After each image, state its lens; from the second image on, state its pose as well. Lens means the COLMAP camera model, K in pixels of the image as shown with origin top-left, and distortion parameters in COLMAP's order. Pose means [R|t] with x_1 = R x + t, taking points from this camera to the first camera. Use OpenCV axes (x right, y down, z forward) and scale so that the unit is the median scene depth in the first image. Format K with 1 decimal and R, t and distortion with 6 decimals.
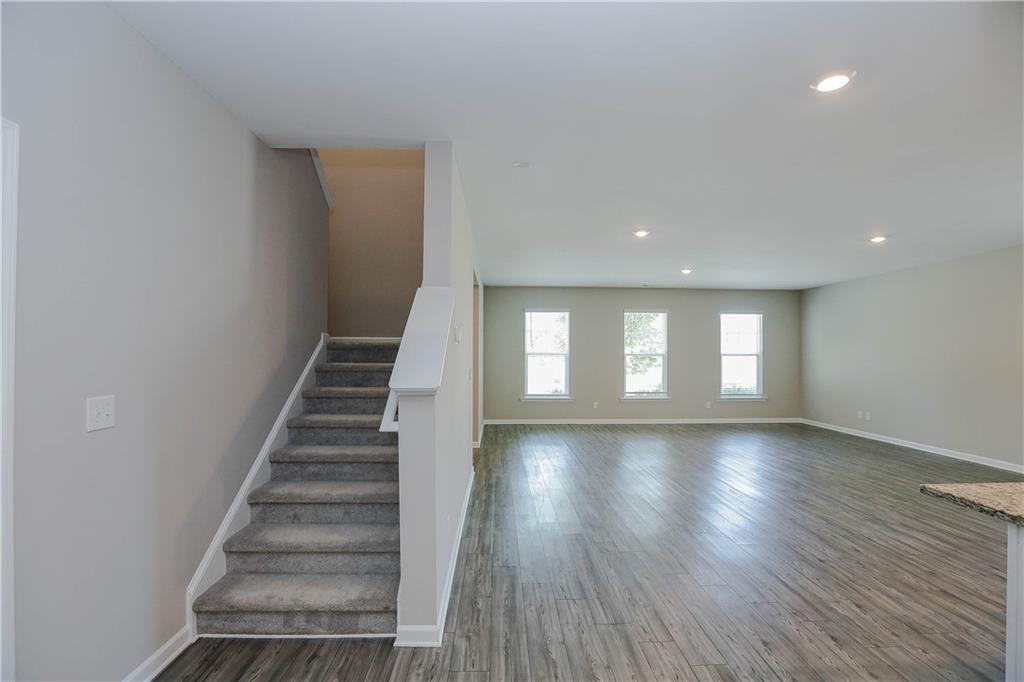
lens RADIAL K [[466.5, 0, 509.5], [0, 466.5, 349.0], [0, 0, 1]] dist [-0.043735, 0.012484]
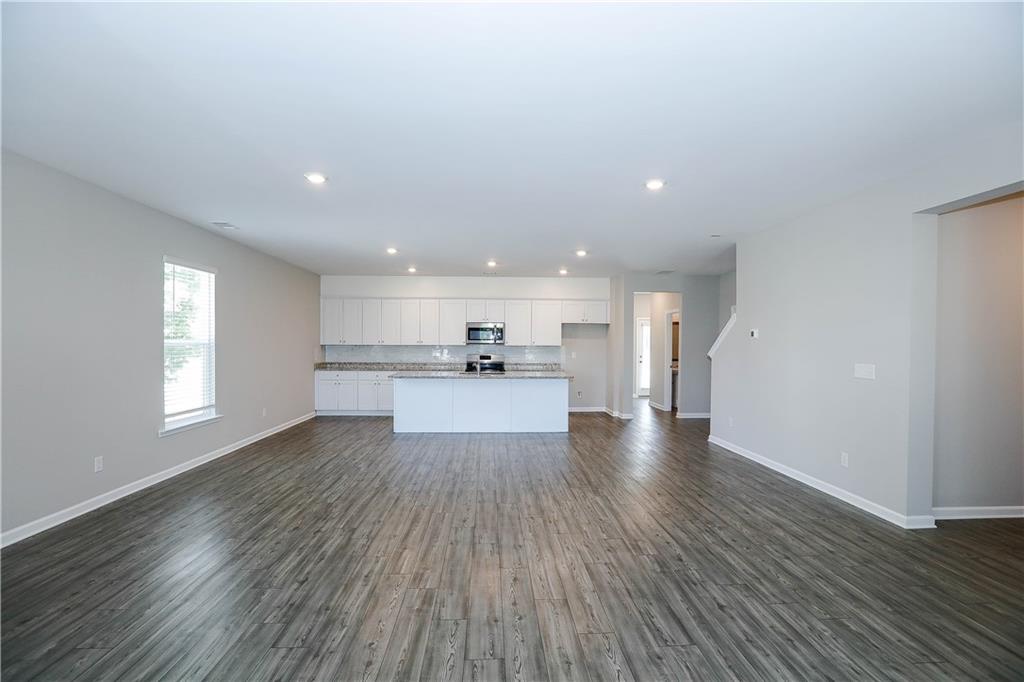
lens RADIAL K [[466.5, 0, 505.5], [0, 466.5, 341.3], [0, 0, 1]] dist [-0.043735, 0.012484]
pose [[-0.999854, -0.007778, -0.015247, 0.391816], [-0.007591, 0.999896, -0.012282, 0.010842], [0.015340, -0.012165, -0.999808, 1.288390]]
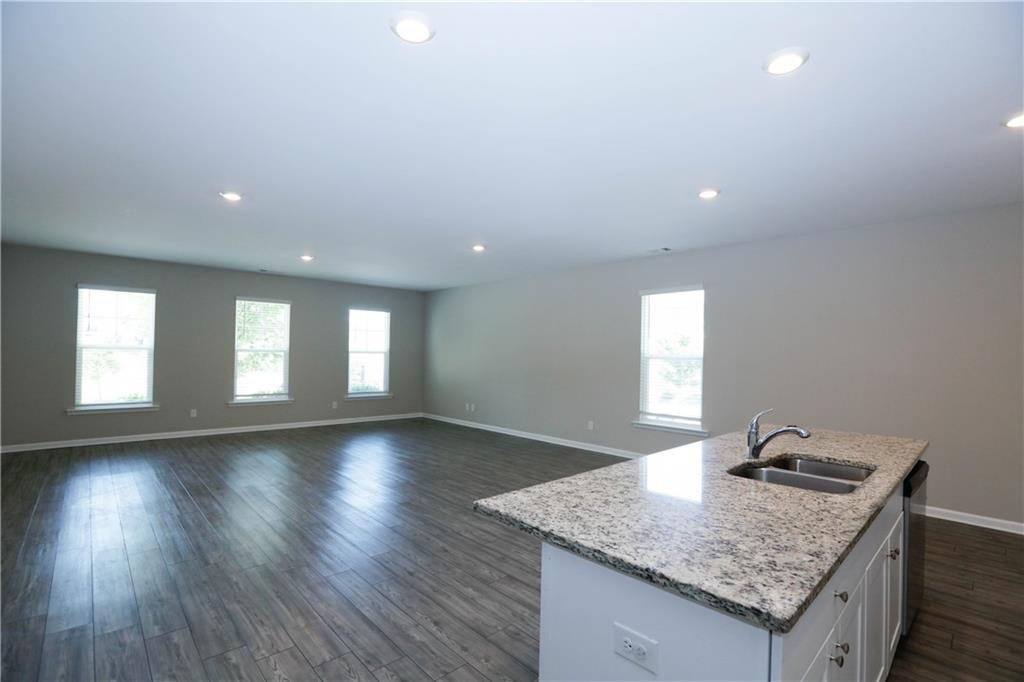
lens RADIAL K [[466.5, 0, 509.6], [0, 466.5, 352.2], [0, 0, 1]] dist [-0.043735, 0.012484]
pose [[0.751475, 0.012088, 0.659650, 0.097450], [-0.020013, 0.999790, 0.004479, 0.002469], [-0.659458, -0.016567, 0.751559, 0.077288]]
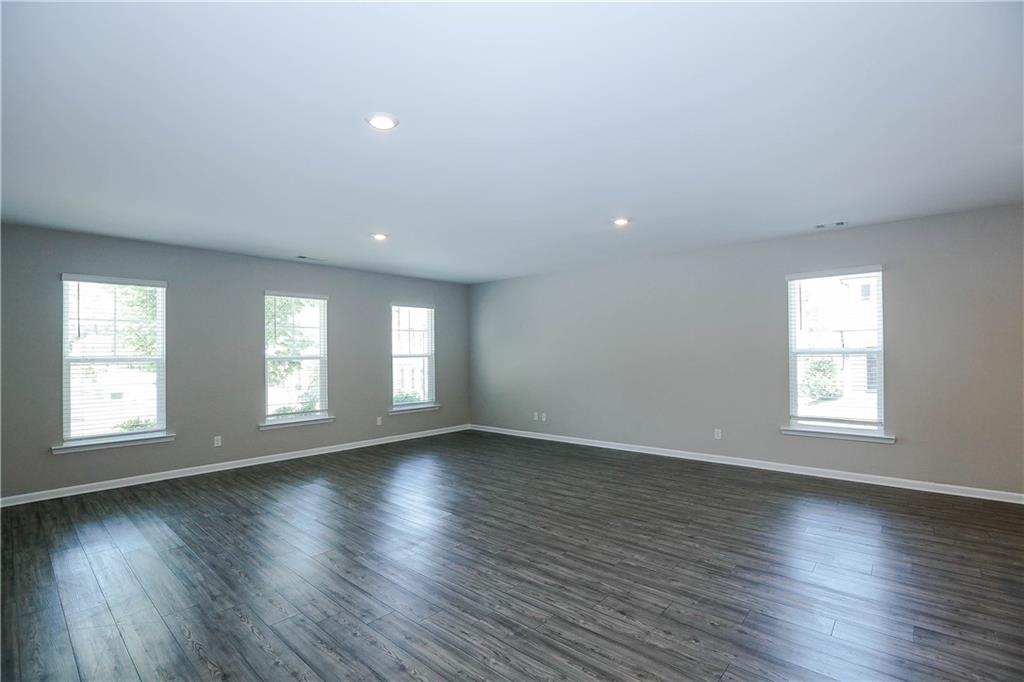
lens RADIAL K [[466.5, 0, 504.9], [0, 466.5, 342.9], [0, 0, 1]] dist [-0.043735, 0.012484]
pose [[0.683300, 0.006601, 0.730107, 0.001592], [0.006911, 0.999856, -0.015509, 0.004063], [-0.730105, 0.015643, 0.683156, 0.411514]]
